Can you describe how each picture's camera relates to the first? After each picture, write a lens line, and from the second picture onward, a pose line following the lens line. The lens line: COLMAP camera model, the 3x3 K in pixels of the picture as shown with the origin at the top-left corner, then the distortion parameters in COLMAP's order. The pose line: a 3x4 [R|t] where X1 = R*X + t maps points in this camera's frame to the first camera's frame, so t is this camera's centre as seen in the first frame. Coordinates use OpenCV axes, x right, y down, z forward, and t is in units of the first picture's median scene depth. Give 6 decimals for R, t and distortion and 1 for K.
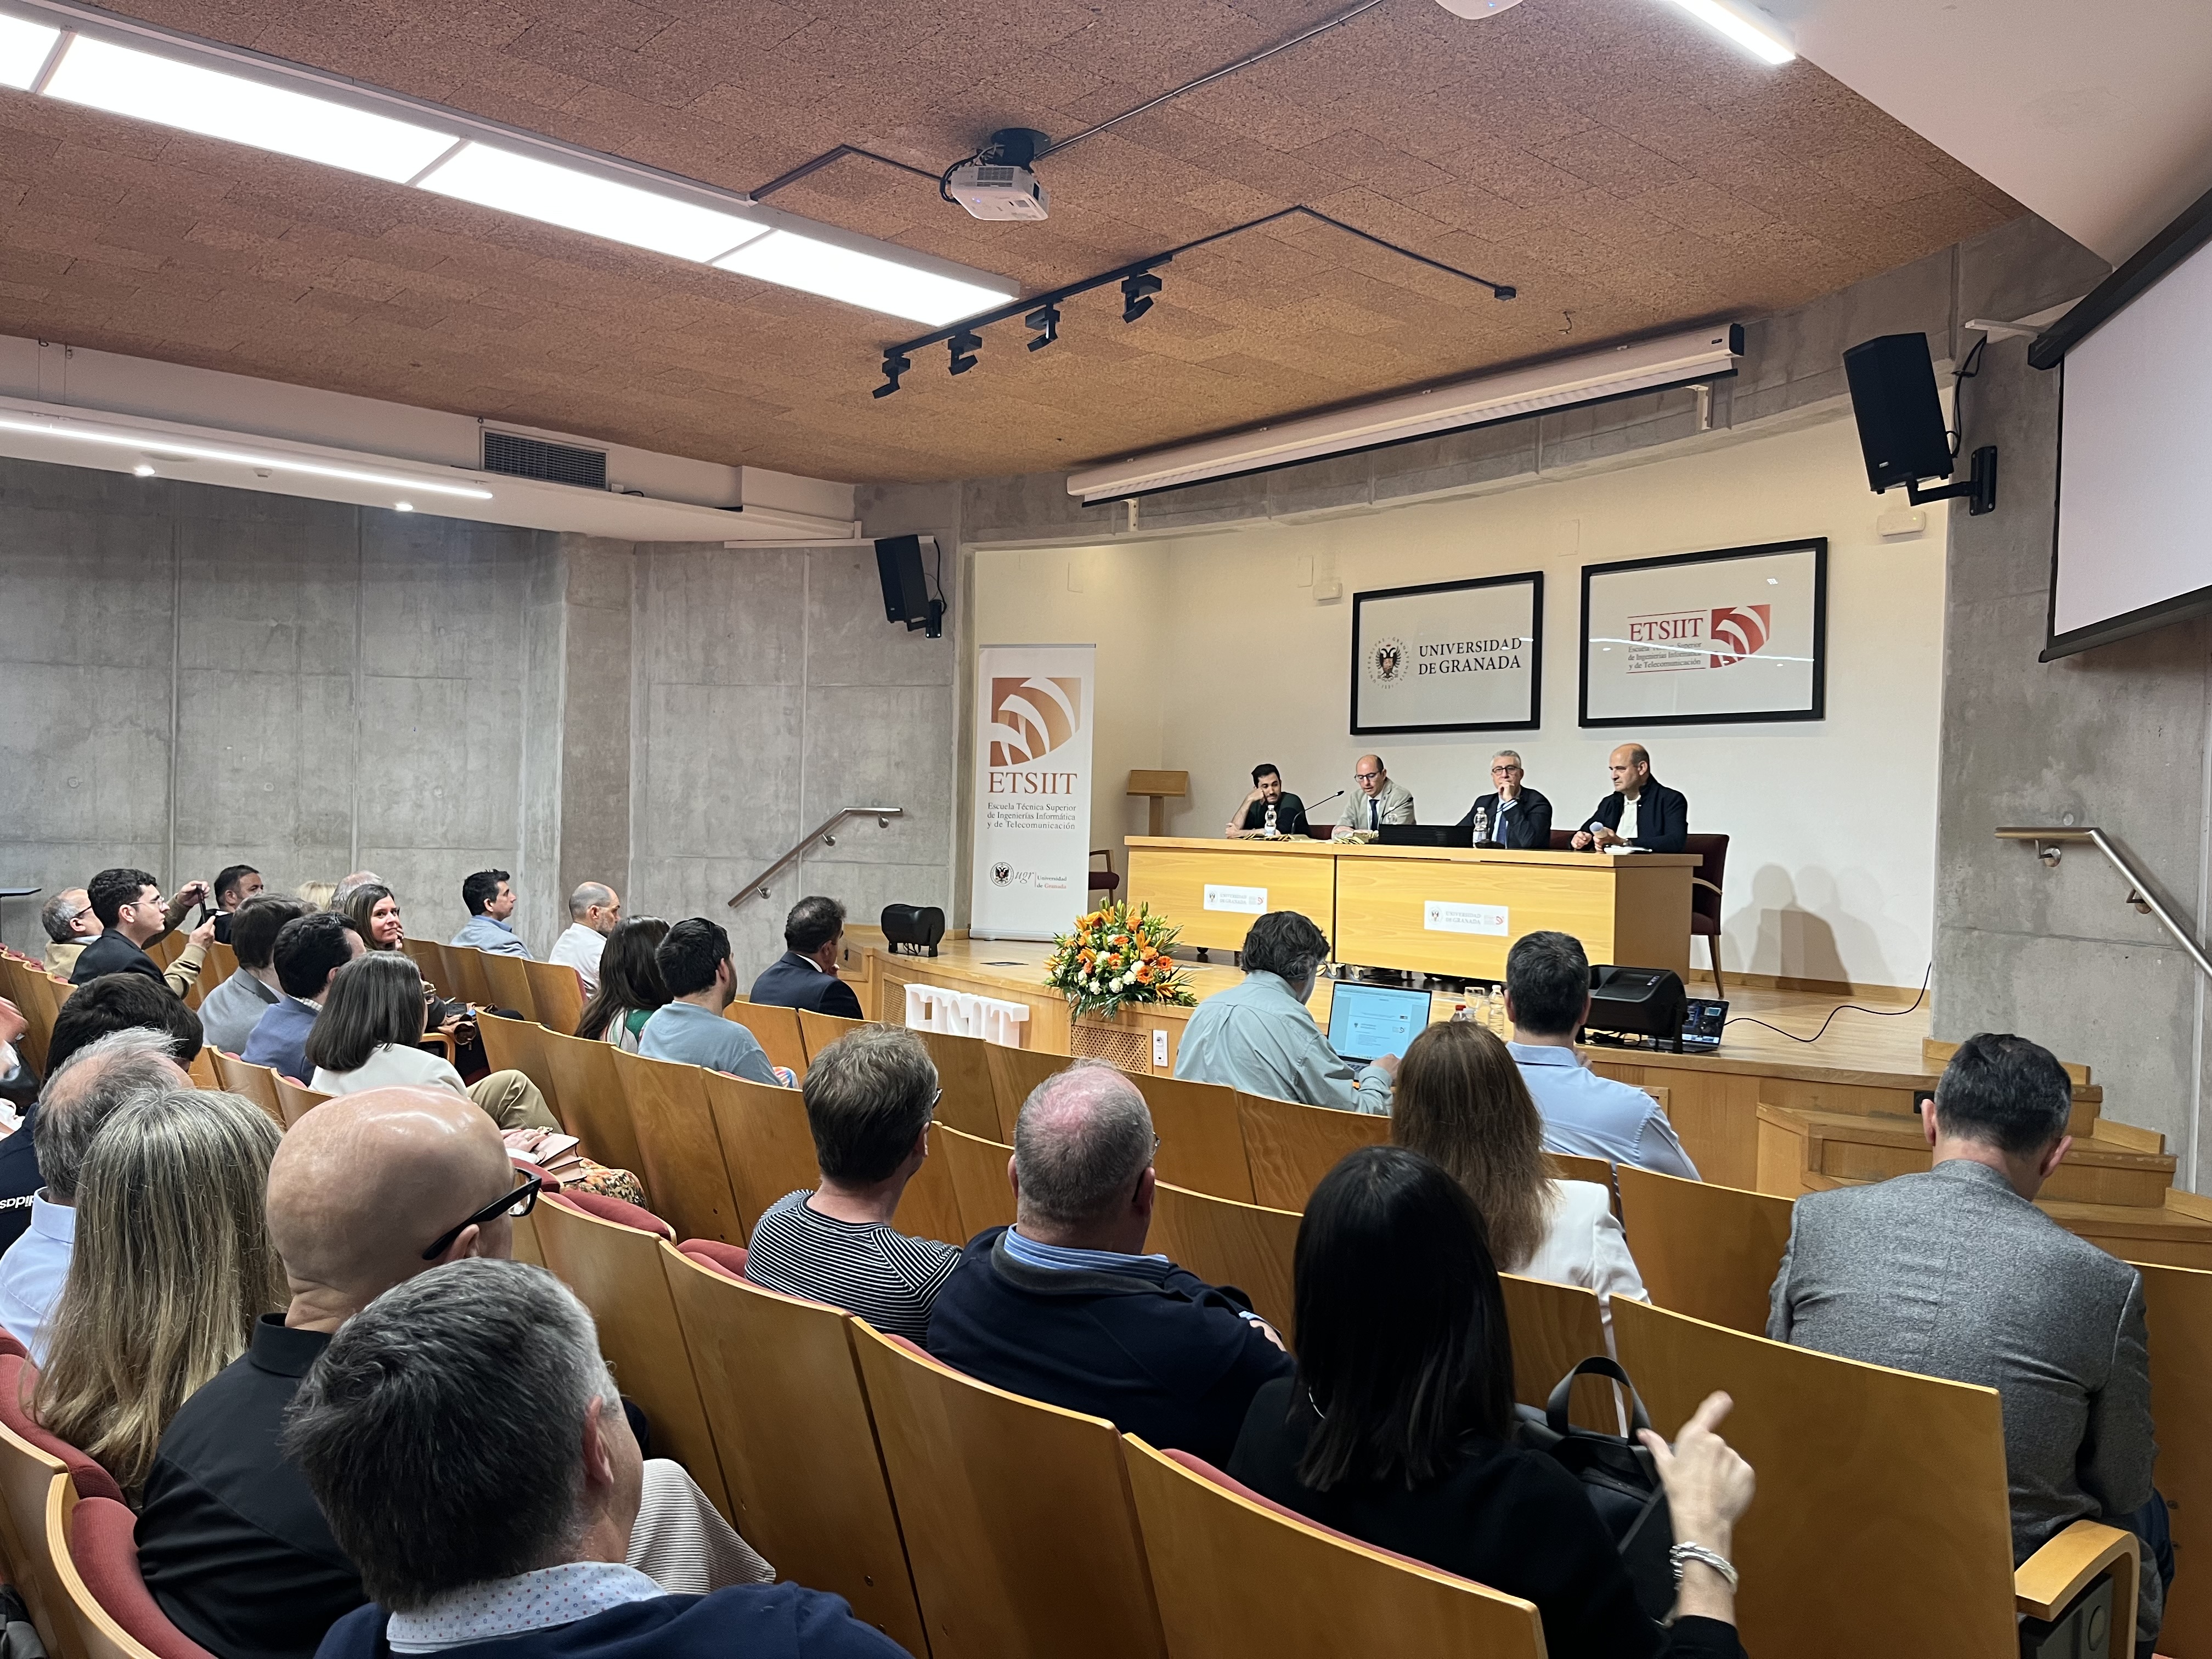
lens RADIAL K [[1670.7, 0, 1103.6], [0, 1670.7, 832.1], [0, 0, 1]] dist [0.051049, -0.070088]
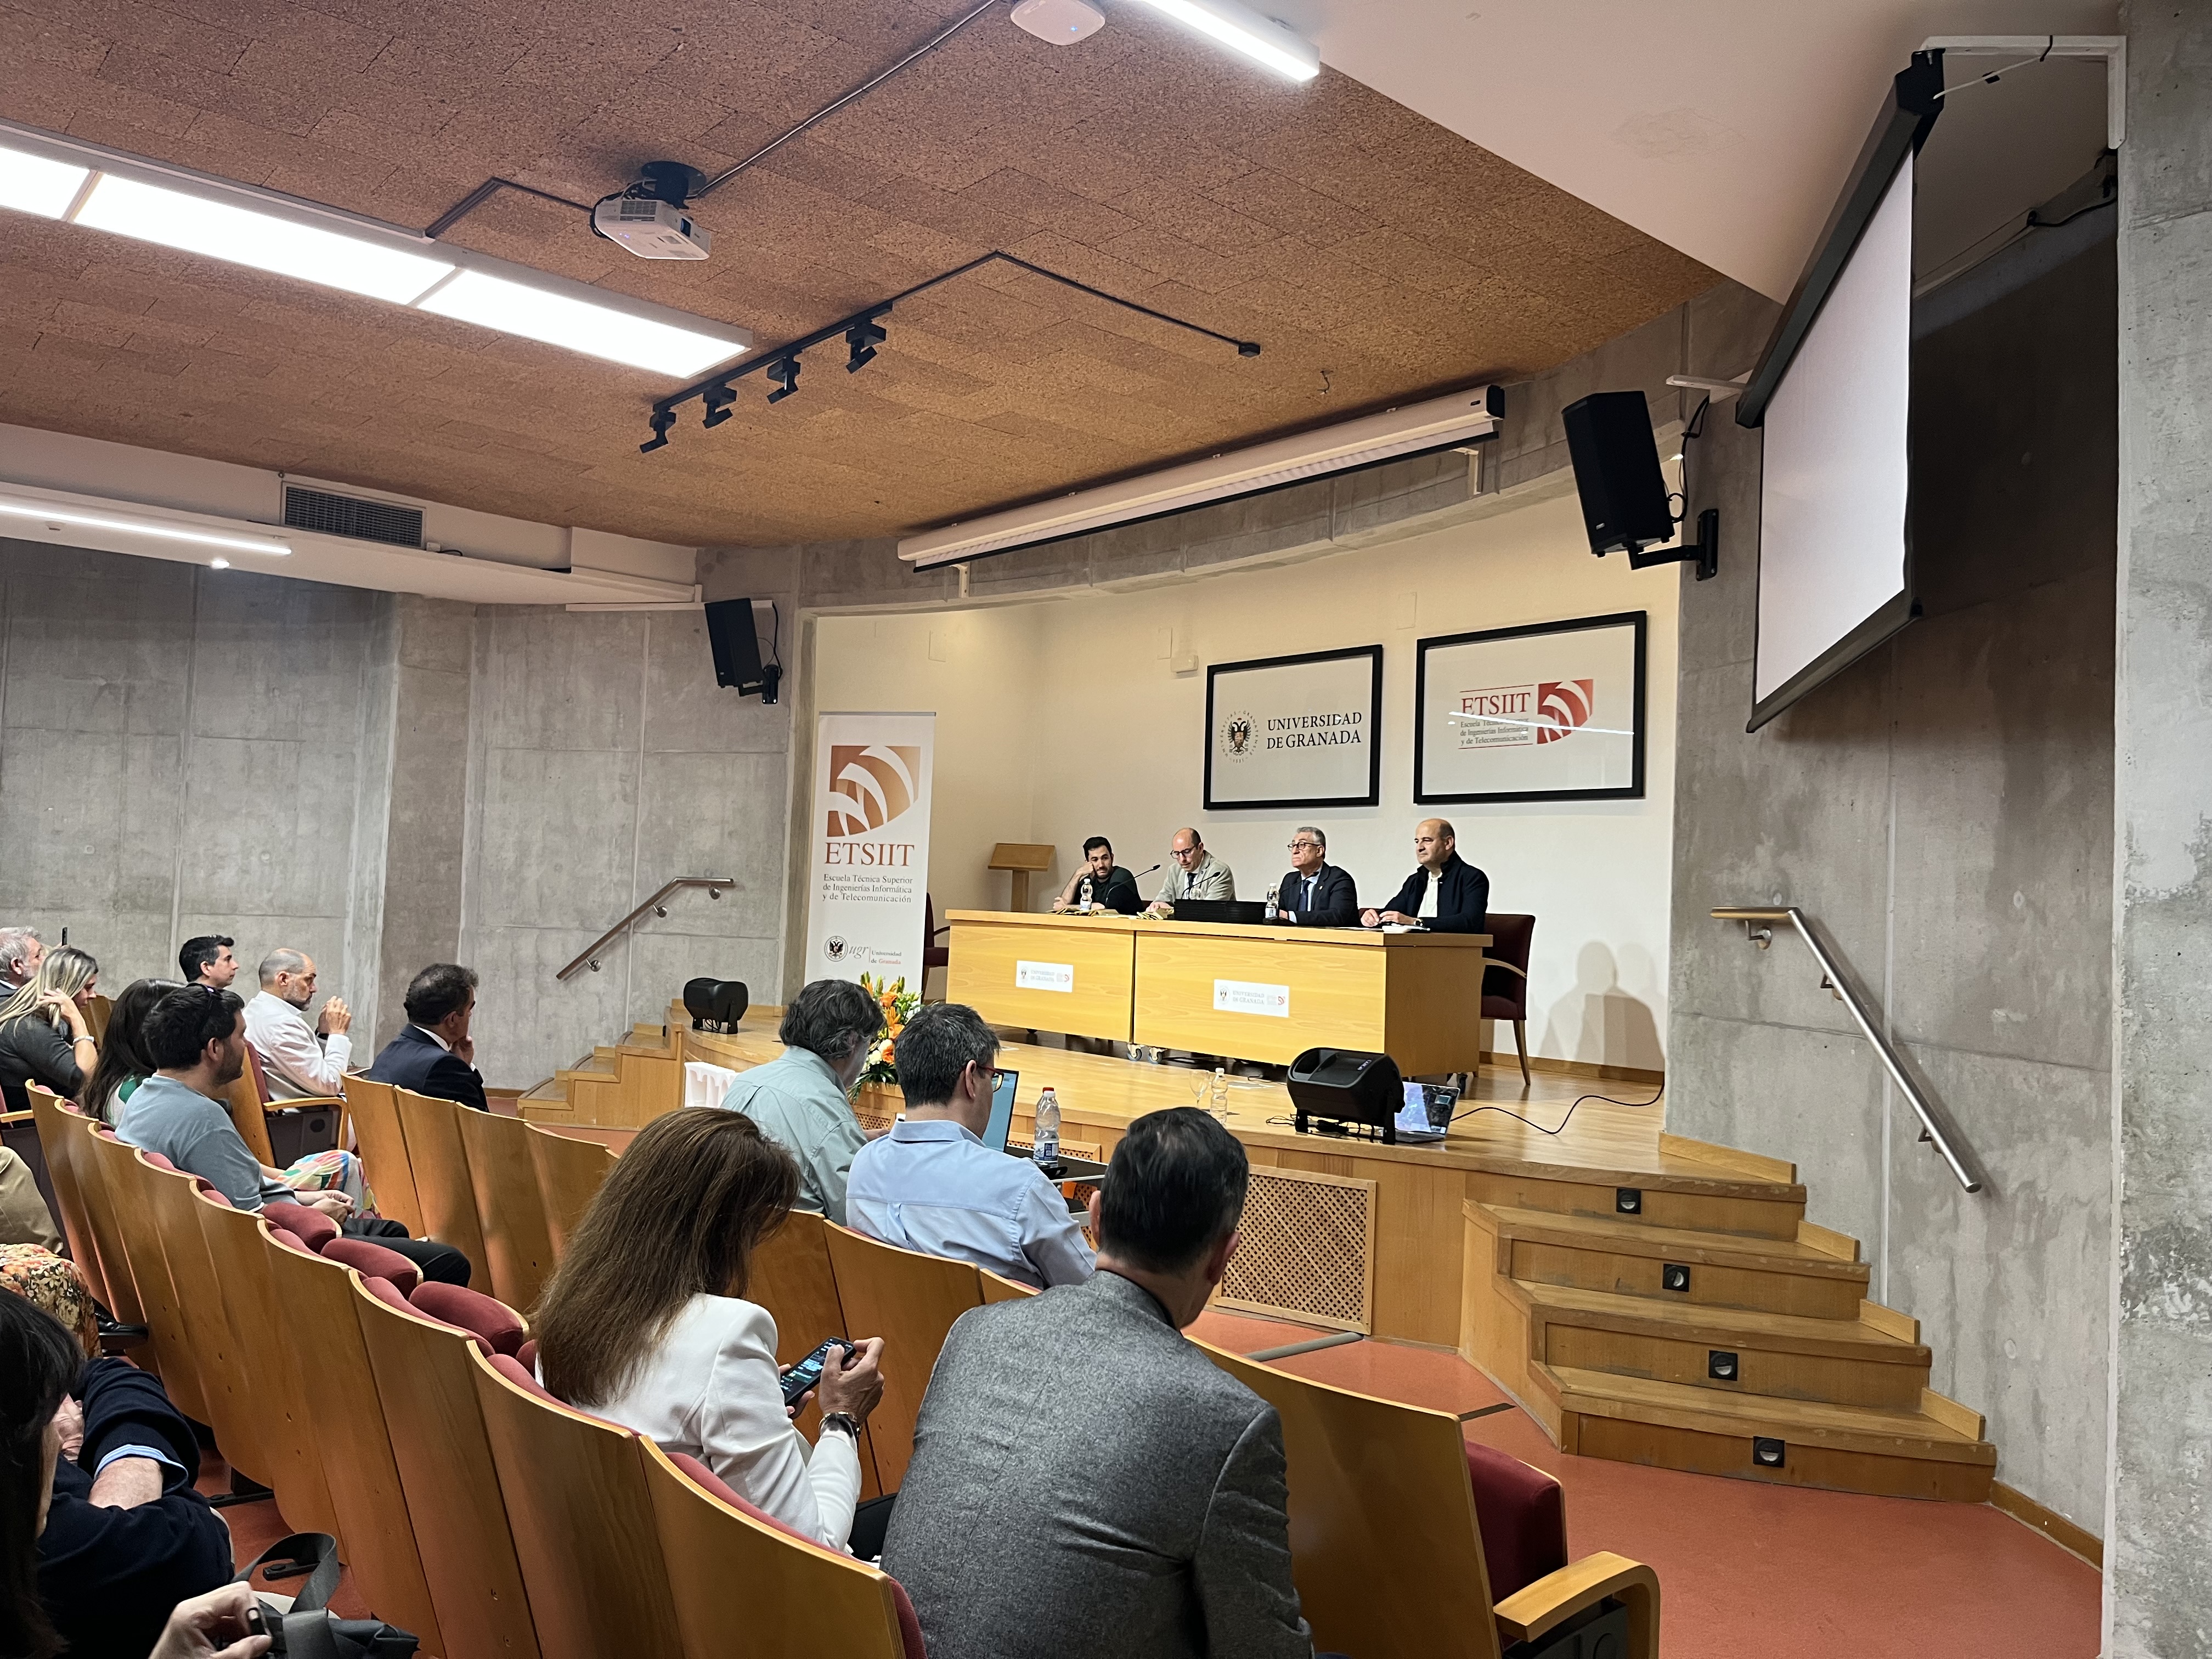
lens RADIAL K [[1670.7, 0, 1128.5], [0, 1670.7, 821.6], [0, 0, 1]] dist [0.051049, -0.070088]
pose [[0.999914, 0.013024, -0.001345, 0.119585], [-0.013078, 0.998385, -0.055289, 0.003430], [0.000623, 0.055302, 0.998469, 0.034393]]
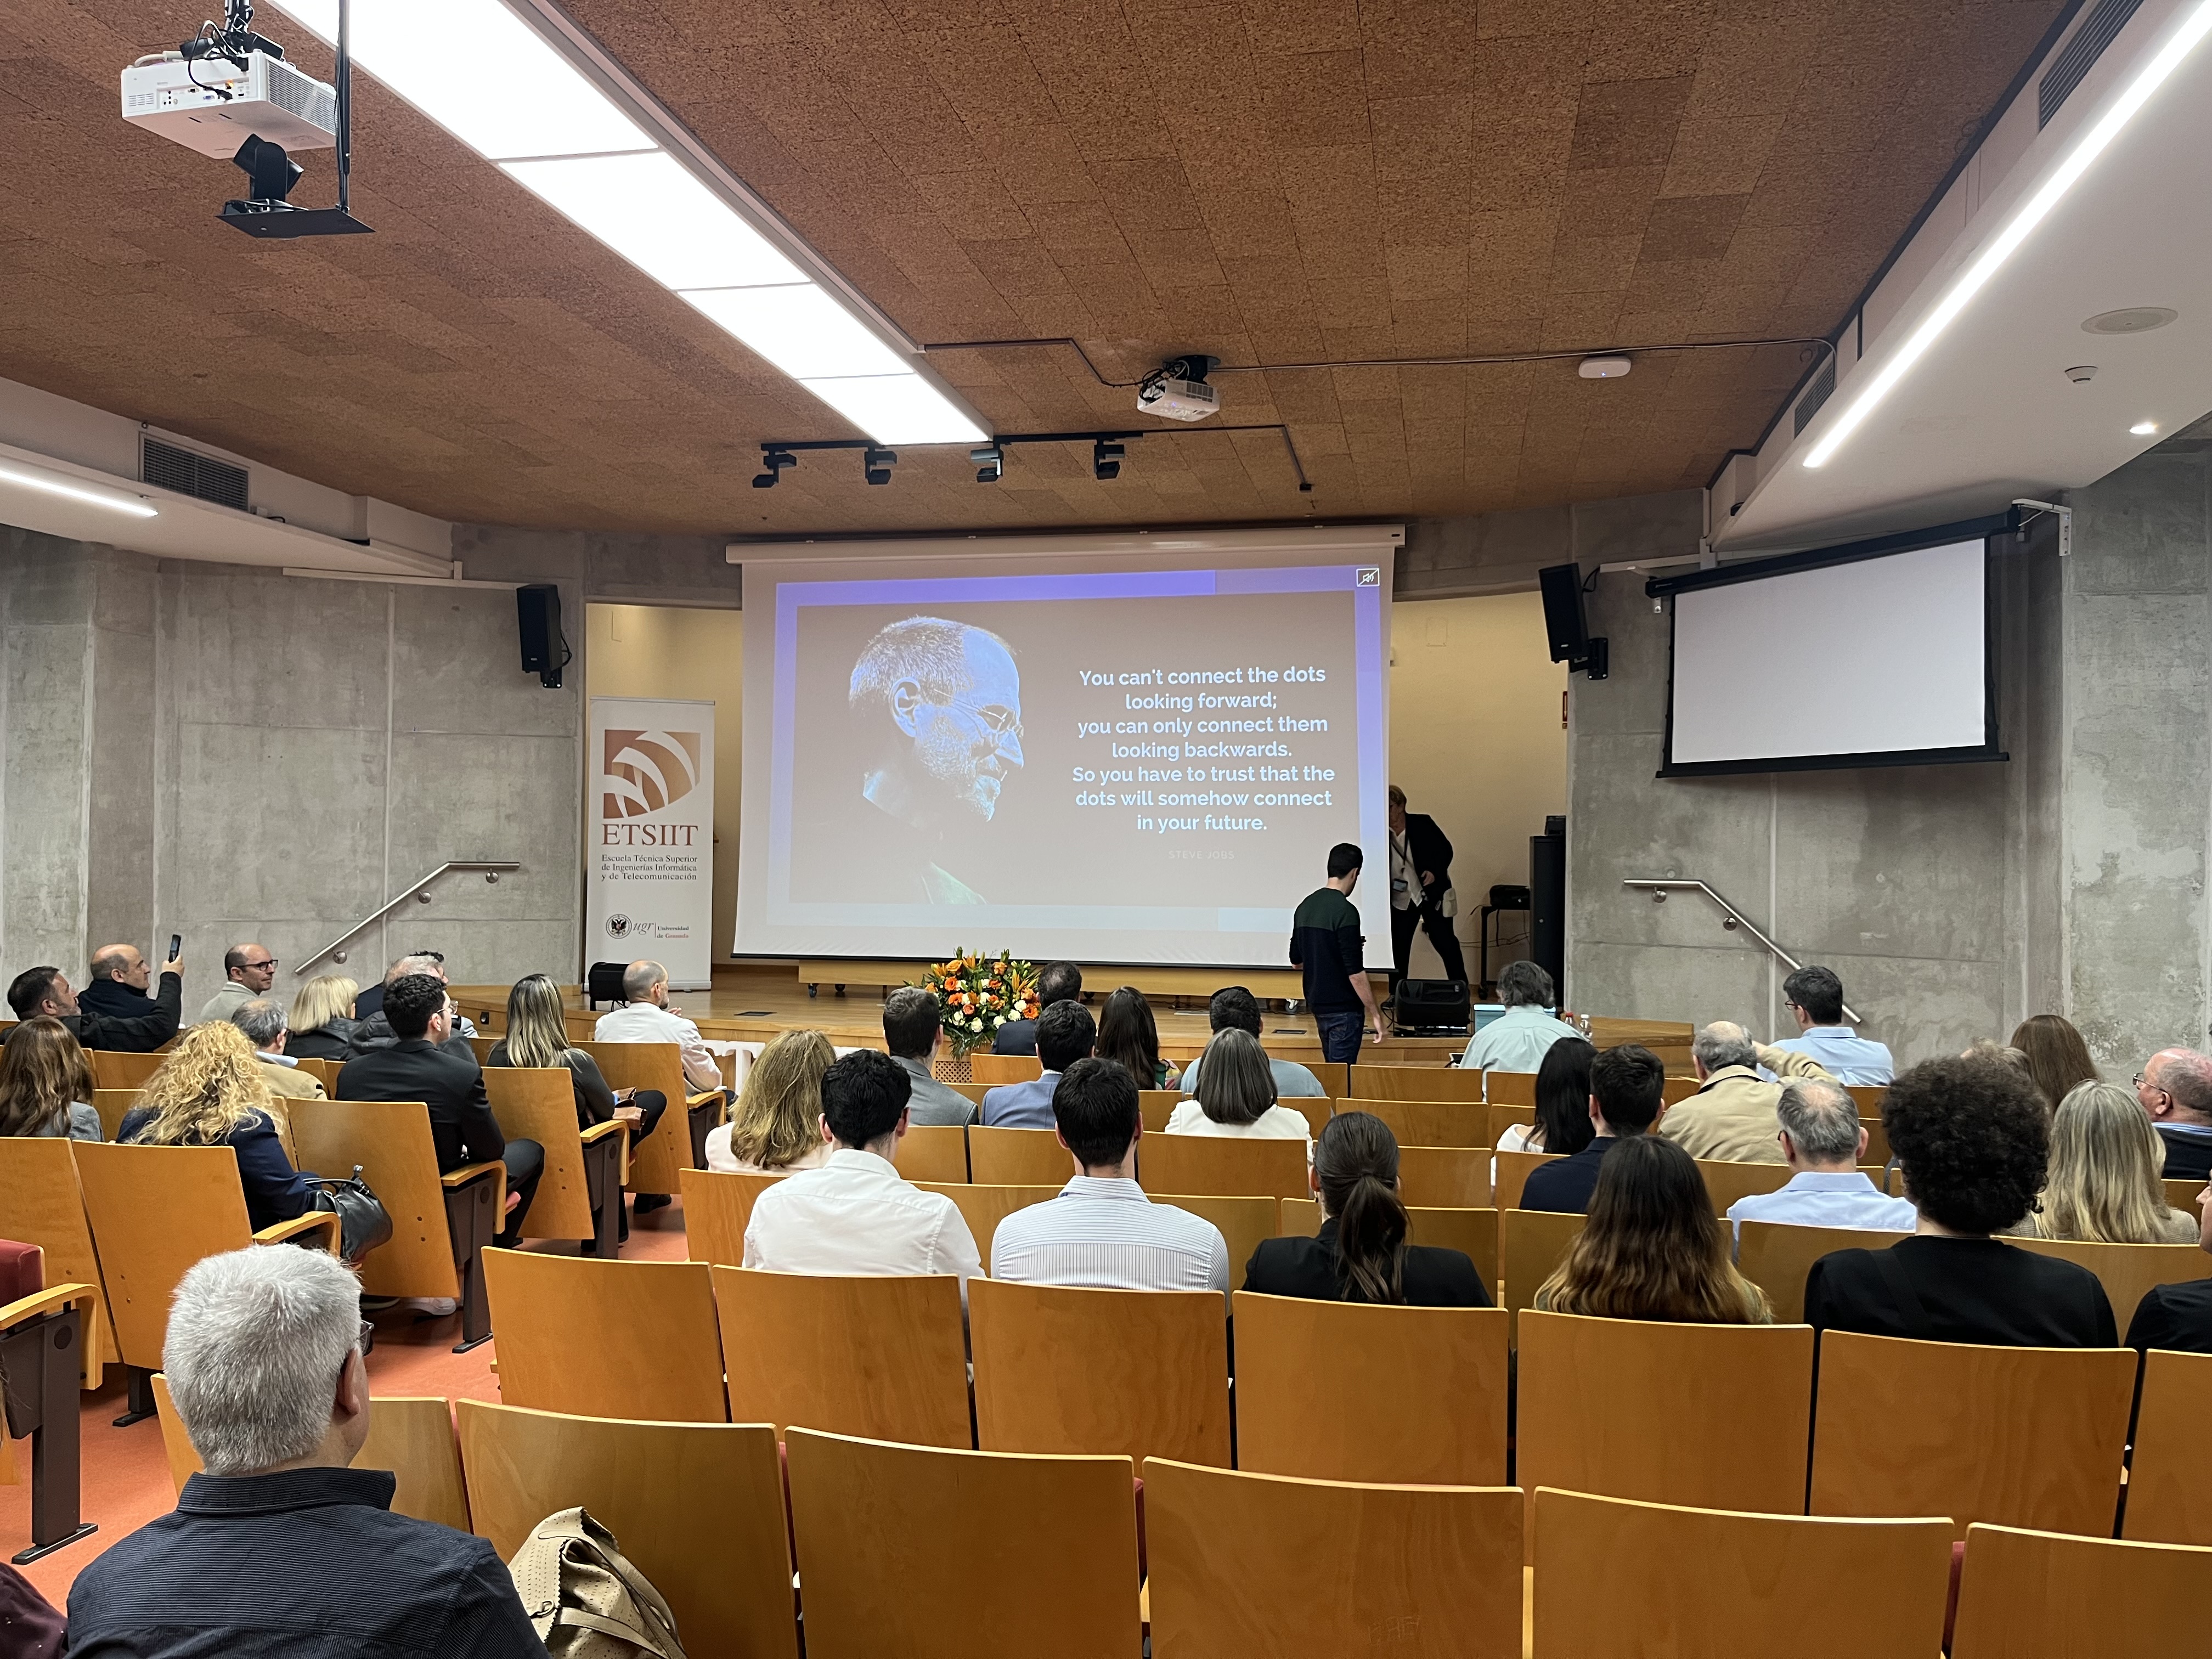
lens RADIAL K [[1670.7, 0, 1114.4], [0, 1670.7, 829.2], [0, 0, 1]] dist [0.051049, -0.070088]
pose [[0.792897, -0.007102, 0.609314, -0.484938], [0.010876, 0.999938, -0.002498, -0.030093], [-0.609259, 0.008607, 0.792925, 0.018502]]
